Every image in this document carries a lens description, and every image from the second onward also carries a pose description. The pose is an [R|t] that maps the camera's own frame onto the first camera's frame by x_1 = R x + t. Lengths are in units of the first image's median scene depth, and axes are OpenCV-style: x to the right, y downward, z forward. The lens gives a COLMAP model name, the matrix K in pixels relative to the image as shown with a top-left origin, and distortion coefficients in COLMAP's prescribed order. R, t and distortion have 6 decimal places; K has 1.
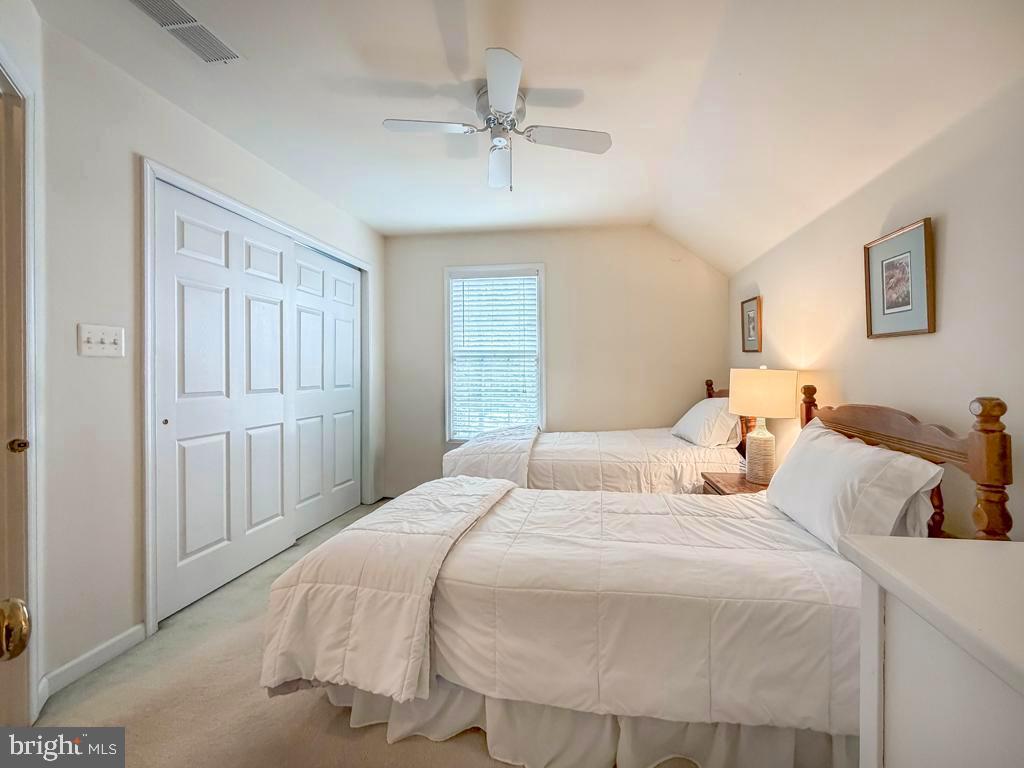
lens RADIAL K [[422.5, 0, 536.0], [0, 422.5, 374.9], [0, 0, 1]] dist [0.006206, -0.003404]
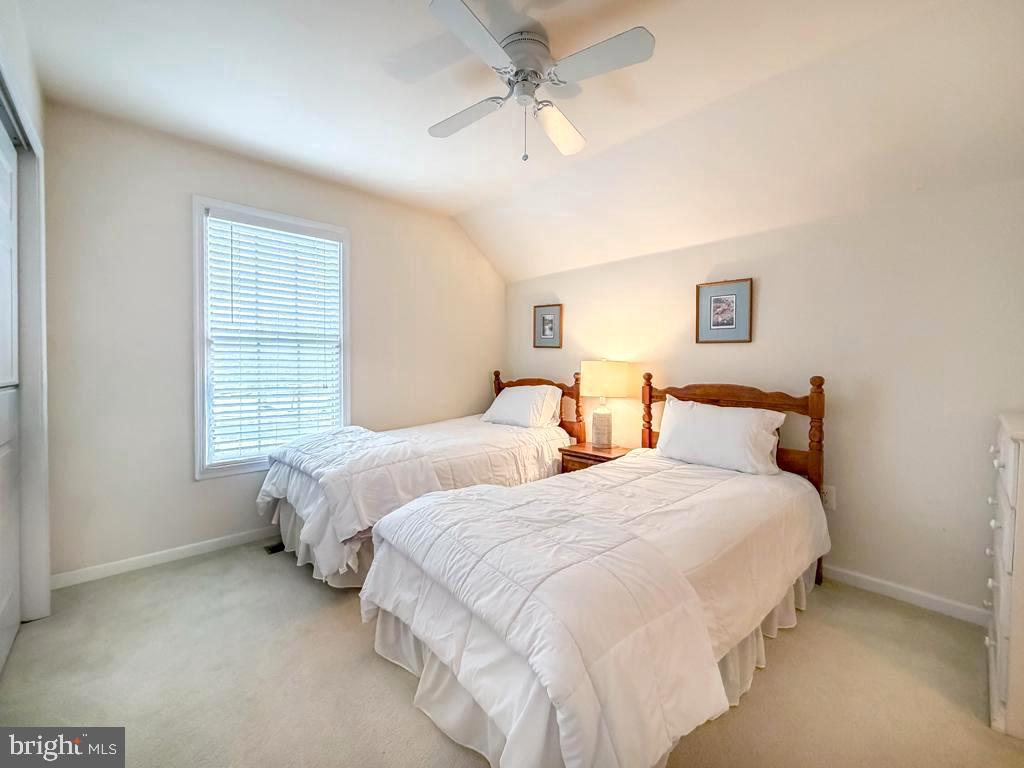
lens RADIAL K [[422.5, 0, 510.3], [0, 422.5, 376.9], [0, 0, 1]] dist [0.006206, -0.003404]
pose [[0.645535, -0.017079, 0.763539, -0.897470], [-0.000695, 0.999736, 0.022950, 0.005198], [-0.763730, -0.015346, 0.645353, 0.506056]]
